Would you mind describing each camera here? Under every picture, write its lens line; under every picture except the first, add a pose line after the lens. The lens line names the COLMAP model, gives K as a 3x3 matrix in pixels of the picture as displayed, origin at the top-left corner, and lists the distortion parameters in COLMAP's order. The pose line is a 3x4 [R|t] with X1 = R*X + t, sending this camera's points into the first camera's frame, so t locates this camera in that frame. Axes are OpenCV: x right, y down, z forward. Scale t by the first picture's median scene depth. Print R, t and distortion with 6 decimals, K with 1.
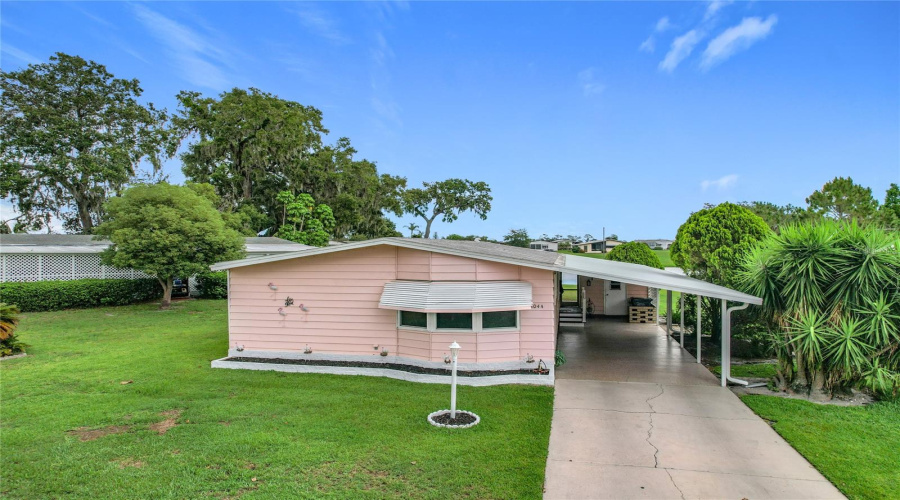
lens RADIAL K [[451.3, 0, 429.9], [0, 451.3, 249.7], [0, 0, 1]] dist [-0.035246, 0.018673]
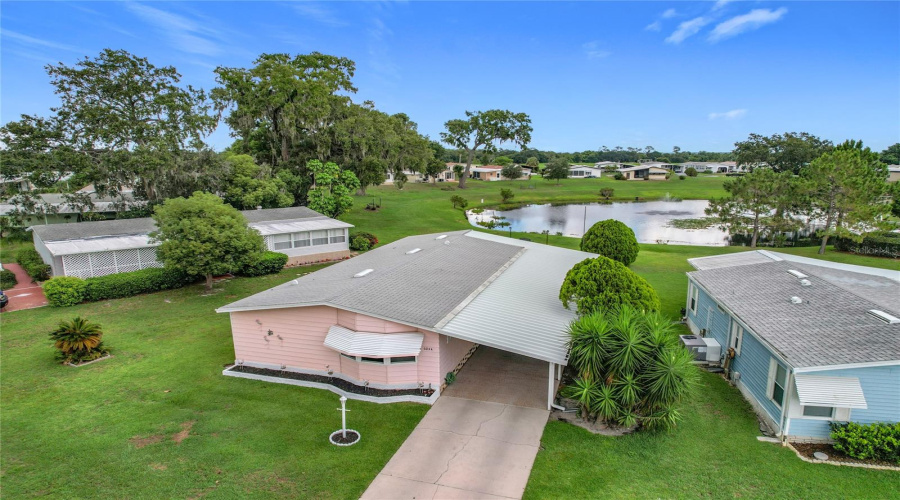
lens RADIAL K [[436.3, 0, 450.0], [0, 436.3, 250.0], [0, 0, 1]] dist [-0.017953, -0.000022]
pose [[0.996429, 0.014513, -0.083183, 0.130950], [0.002345, 0.979983, 0.199065, -0.145869], [0.084407, -0.198549, 0.976450, -0.096162]]
